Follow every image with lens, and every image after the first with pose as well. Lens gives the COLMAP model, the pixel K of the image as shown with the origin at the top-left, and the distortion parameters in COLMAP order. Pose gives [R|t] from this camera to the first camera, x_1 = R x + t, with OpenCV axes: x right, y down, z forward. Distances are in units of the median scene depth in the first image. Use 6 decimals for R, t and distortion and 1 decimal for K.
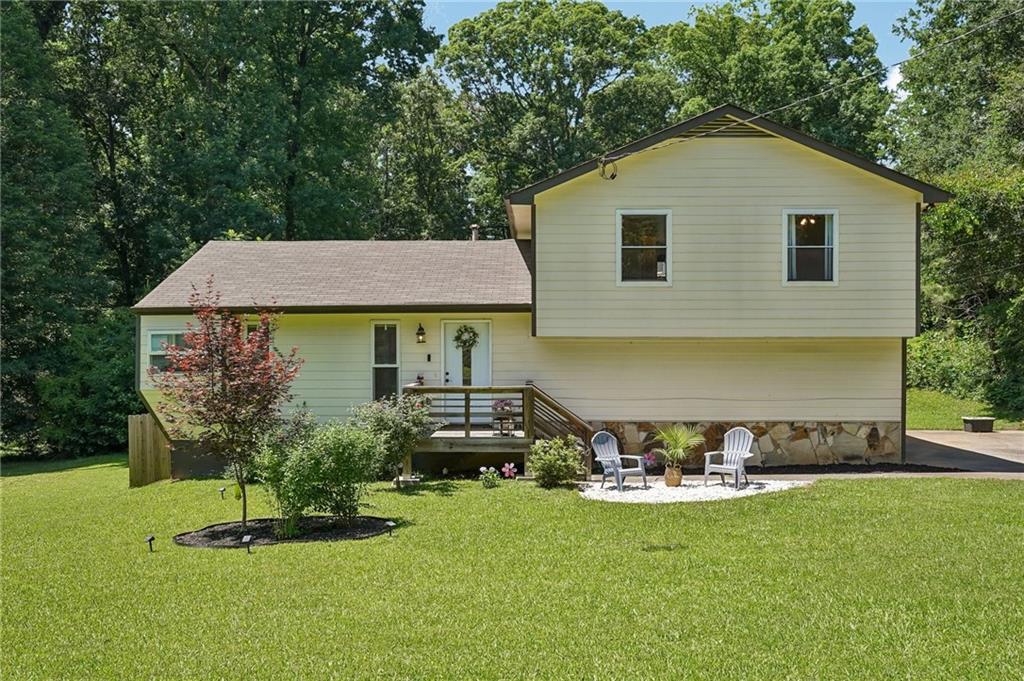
lens RADIAL K [[917.9, 0, 512.0], [0, 917.9, 340.5], [0, 0, 1]] dist [0.005810, 0.002486]
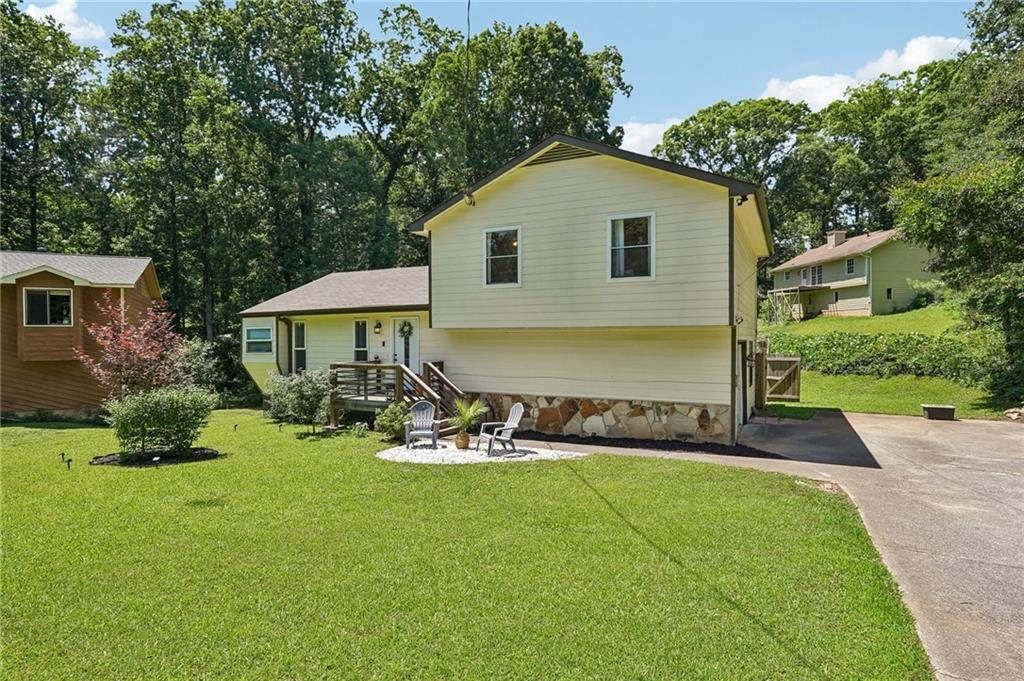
lens RADIAL K [[546.7, 0, 512.0], [0, 546.7, 340.5], [0, 0, 1]] dist [-0.004289, -0.000363]
pose [[0.898431, 0.000949, -0.439114, 0.472886], [0.000329, 0.999996, 0.002833, 0.011257], [0.439115, -0.002690, 0.898427, 0.319531]]
